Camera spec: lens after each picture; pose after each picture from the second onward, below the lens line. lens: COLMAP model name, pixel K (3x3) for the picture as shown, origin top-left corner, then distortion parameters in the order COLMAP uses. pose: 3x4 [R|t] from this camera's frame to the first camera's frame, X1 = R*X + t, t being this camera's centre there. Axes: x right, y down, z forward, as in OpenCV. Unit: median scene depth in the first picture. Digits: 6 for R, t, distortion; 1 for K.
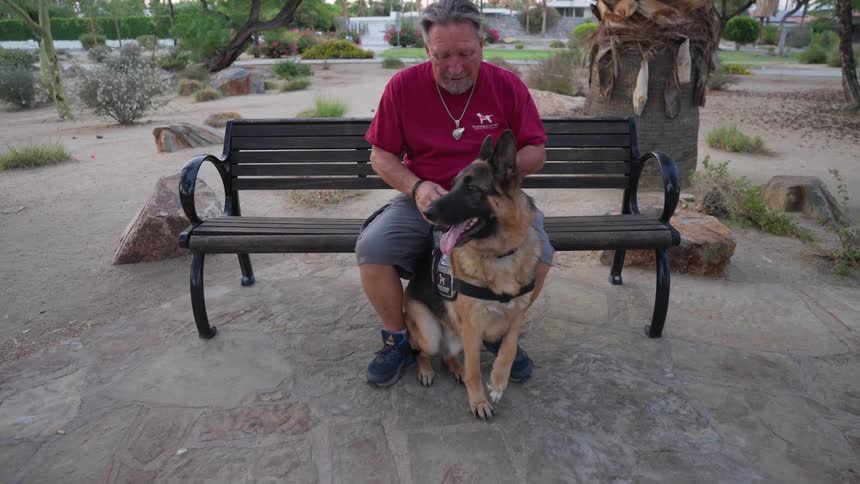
lens RADIAL K [[562.1, 0, 430.0], [0, 562.1, 242.0], [0, 0, 1]] dist [-0.039806, 0.002246]
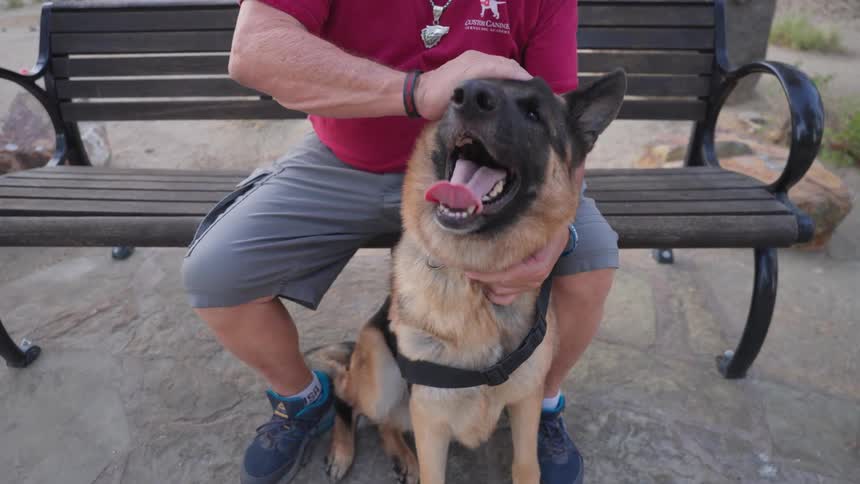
lens RADIAL K [[562.1, 0, 430.0], [0, 562.1, 242.0], [0, 0, 1]] dist [-0.039806, 0.002246]
pose [[0.999847, 0.007216, -0.015954, 0.075316], [-0.004190, 0.983267, 0.182124, -0.081700], [0.017001, -0.182030, 0.983146, 0.409439]]
